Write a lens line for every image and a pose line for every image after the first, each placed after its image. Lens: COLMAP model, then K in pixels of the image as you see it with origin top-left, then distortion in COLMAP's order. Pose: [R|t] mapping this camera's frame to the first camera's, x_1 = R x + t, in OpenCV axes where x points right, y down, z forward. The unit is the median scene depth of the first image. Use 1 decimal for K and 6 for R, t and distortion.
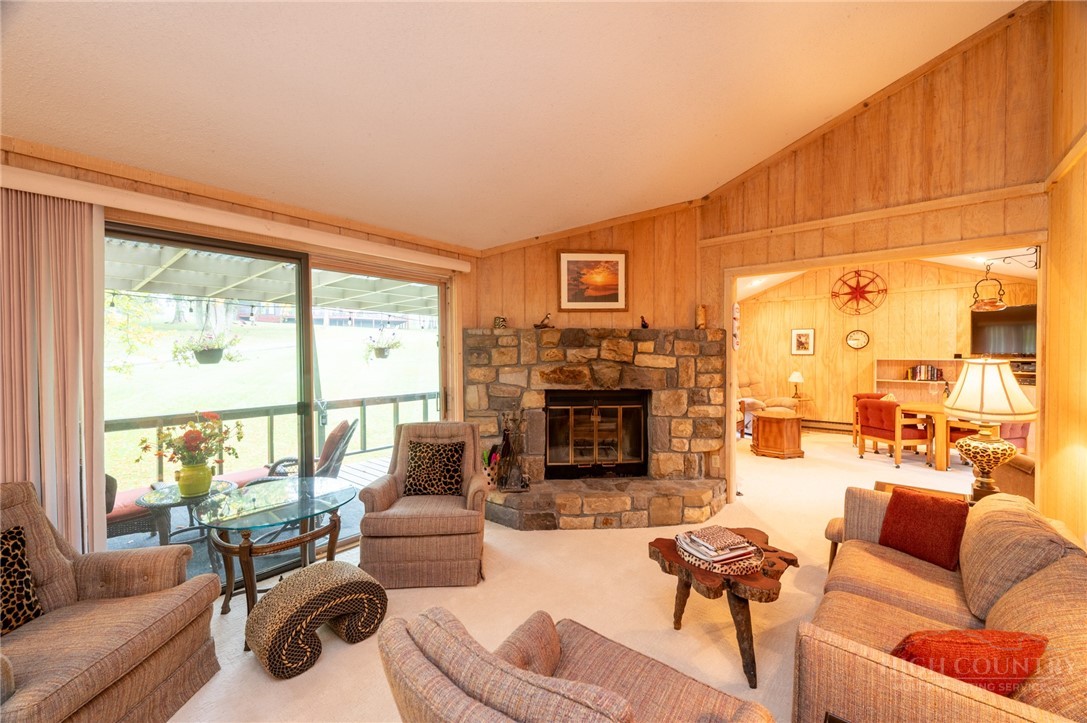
lens RADIAL K [[430.6, 0, 546.2], [0, 430.6, 359.3], [0, 0, 1]] dist [-0.000810, -0.000116]
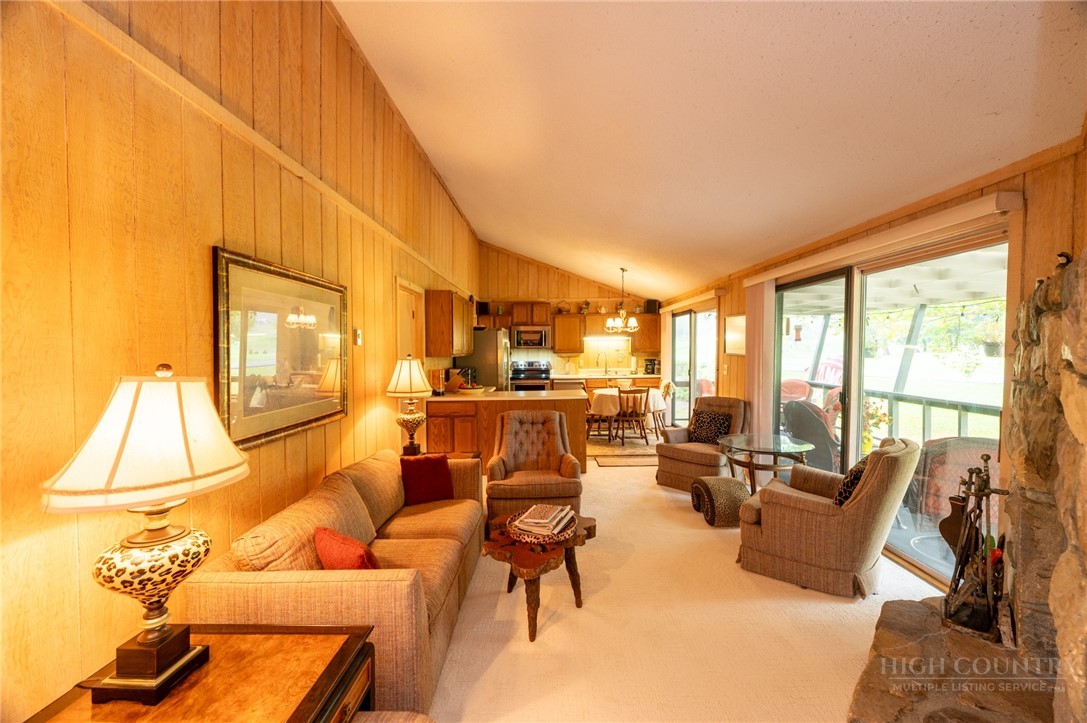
lens RADIAL K [[437.7, 0, 545.6], [0, 437.7, 359.1], [0, 0, 1]] dist [-0.000683, 0.000026]
pose [[-0.767158, 0.021131, -0.641110, 0.644486], [-0.004077, 0.999276, 0.037815, -0.021055], [0.641445, 0.031624, -0.766517, 1.026059]]
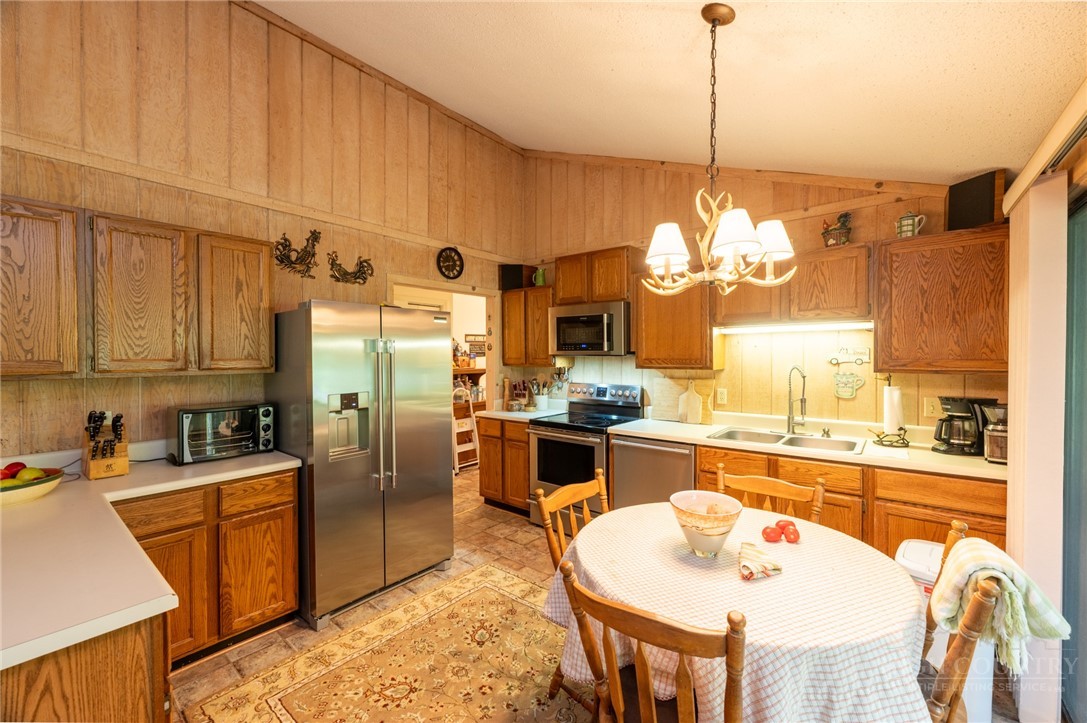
lens RADIAL K [[435.8, 0, 546.1], [0, 435.8, 359.3], [0, 0, 1]] dist [-0.001624, 0.000080]
pose [[-0.999872, 0.003554, -0.015623, -0.615870], [0.003140, 0.999647, 0.026396, -0.010193], [0.015712, 0.026343, -0.999529, 0.242249]]
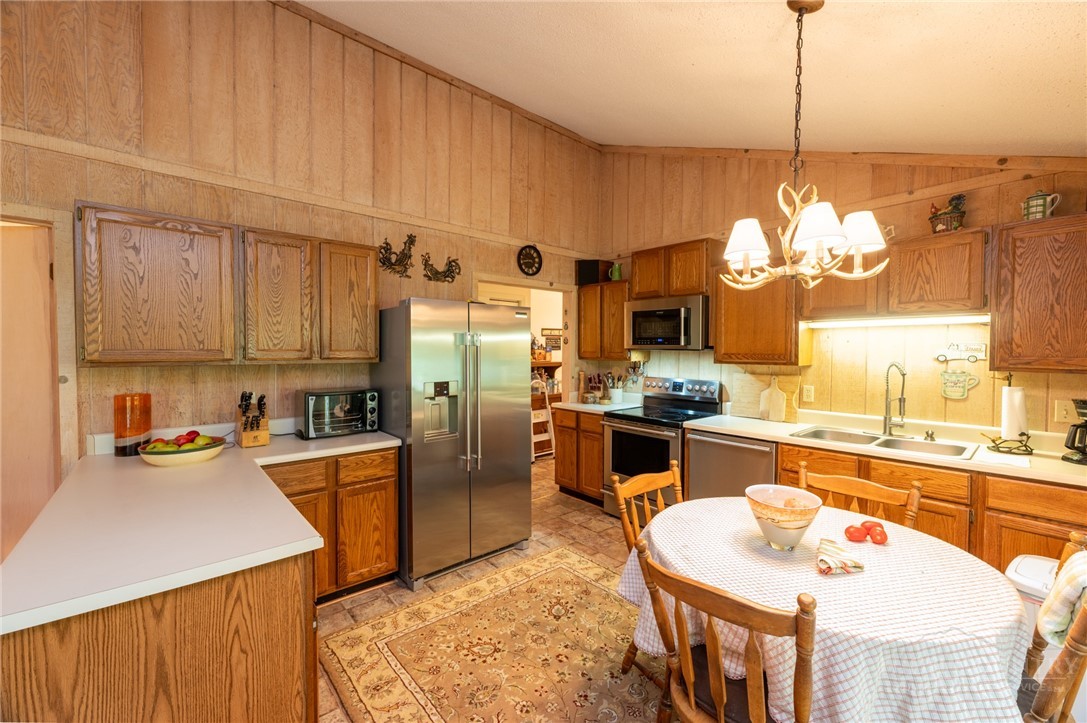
lens RADIAL K [[437.7, 0, 545.6], [0, 437.7, 359.1], [0, 0, 1]] dist [-0.000683, 0.000026]
pose [[-0.988351, -0.008247, 0.151969, -0.612176], [-0.002261, 0.999216, 0.039516, -0.009703], [-0.152176, 0.038712, -0.987595, 0.275844]]
